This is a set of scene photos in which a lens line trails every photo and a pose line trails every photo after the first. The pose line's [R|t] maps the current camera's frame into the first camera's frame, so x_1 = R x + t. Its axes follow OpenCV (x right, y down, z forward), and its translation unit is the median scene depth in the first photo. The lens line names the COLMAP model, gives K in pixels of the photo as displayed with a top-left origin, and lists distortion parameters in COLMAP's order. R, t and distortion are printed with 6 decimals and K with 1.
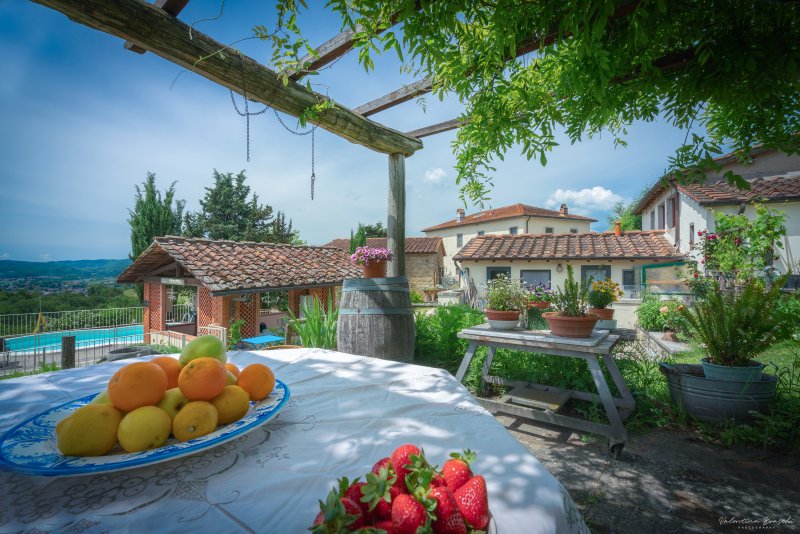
lens RADIAL K [[356.9, 0, 397.5], [0, 356.9, 267.1], [0, 0, 1]] dist [-0.002548, 0.000294]
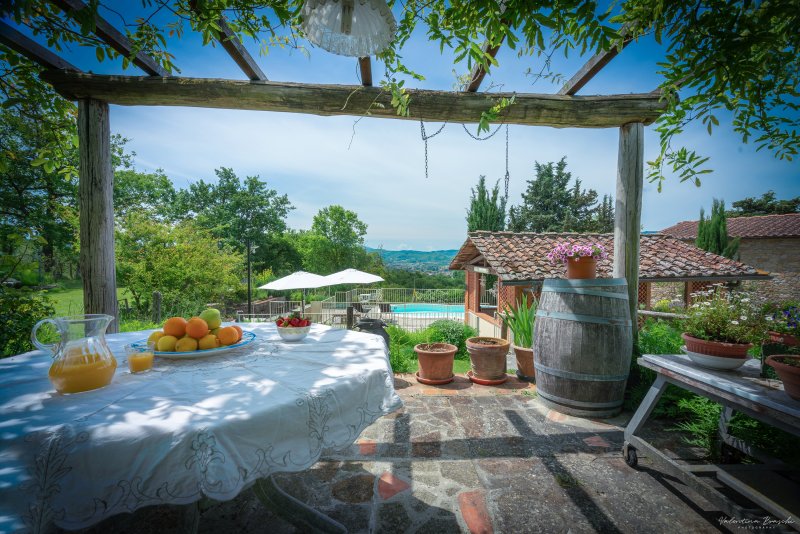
lens RADIAL K [[365.9, 0, 400.0], [0, 365.9, 267.0], [0, 0, 1]] dist [-0.001383, -0.000217]
pose [[0.655066, 0.027132, -0.755084, 0.078850], [-0.004568, 0.999479, 0.031951, -0.005826], [0.755558, -0.017481, 0.654849, 0.019954]]
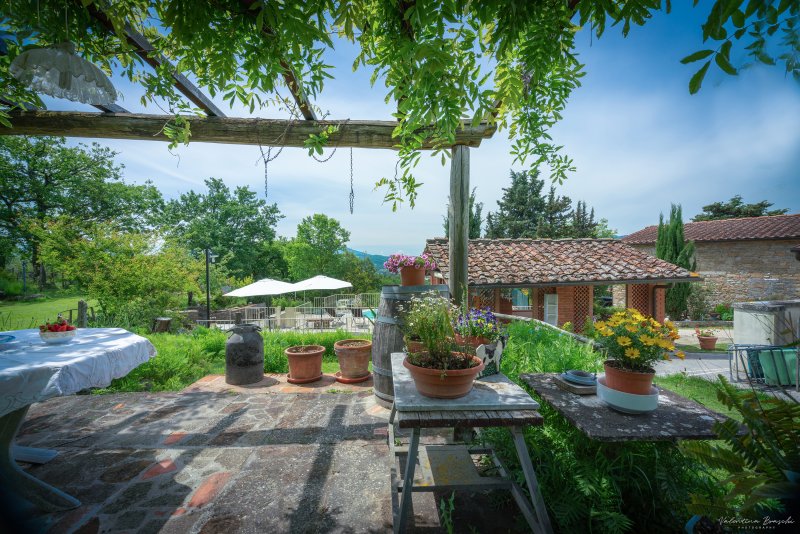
lens RADIAL K [[356.9, 0, 397.5], [0, 356.9, 267.1], [0, 0, 1]] dist [-0.002548, 0.000294]
pose [[0.659628, 0.008520, -0.751544, 0.156549], [0.006969, 0.999823, 0.017451, -0.008681], [0.751560, -0.016748, 0.659452, 0.081339]]
